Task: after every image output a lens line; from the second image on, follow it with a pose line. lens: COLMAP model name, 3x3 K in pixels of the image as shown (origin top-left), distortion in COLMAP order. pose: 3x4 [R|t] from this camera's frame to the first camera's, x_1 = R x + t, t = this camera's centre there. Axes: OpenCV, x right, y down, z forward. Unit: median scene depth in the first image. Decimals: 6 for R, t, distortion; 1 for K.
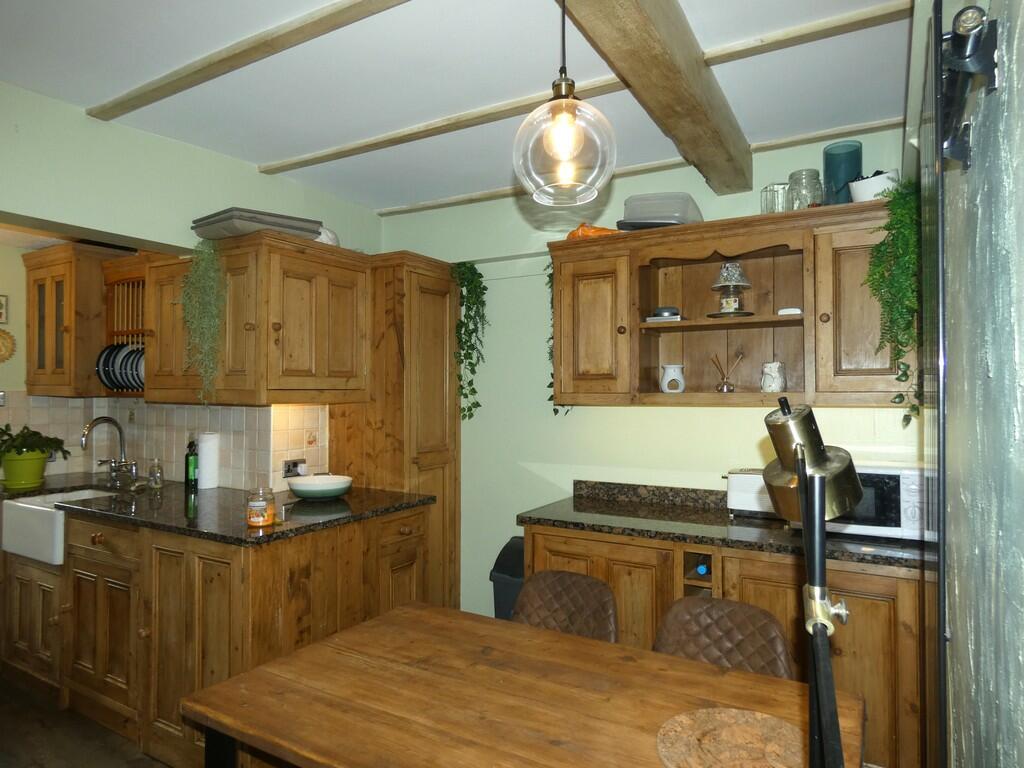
lens RADIAL K [[633.9, 0, 514.3], [0, 633.9, 384.1], [0, 0, 1]] dist [-0.024160, -0.002057]
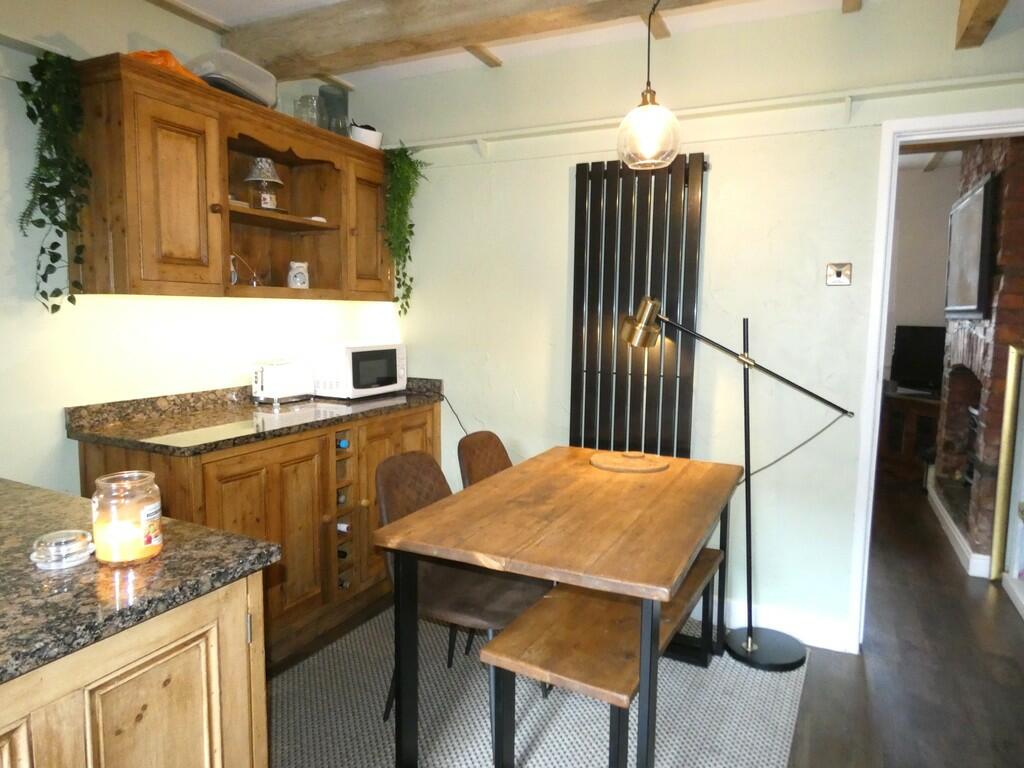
lens RADIAL K [[633.9, 0, 544.5], [0, 633.9, 370.6], [0, 0, 1]] dist [-0.024160, -0.002057]
pose [[-0.099623, -0.094946, 0.990485, -0.724834], [-0.027711, 0.995316, 0.092622, 0.040163], [-0.994639, -0.018220, -0.101788, 0.648221]]
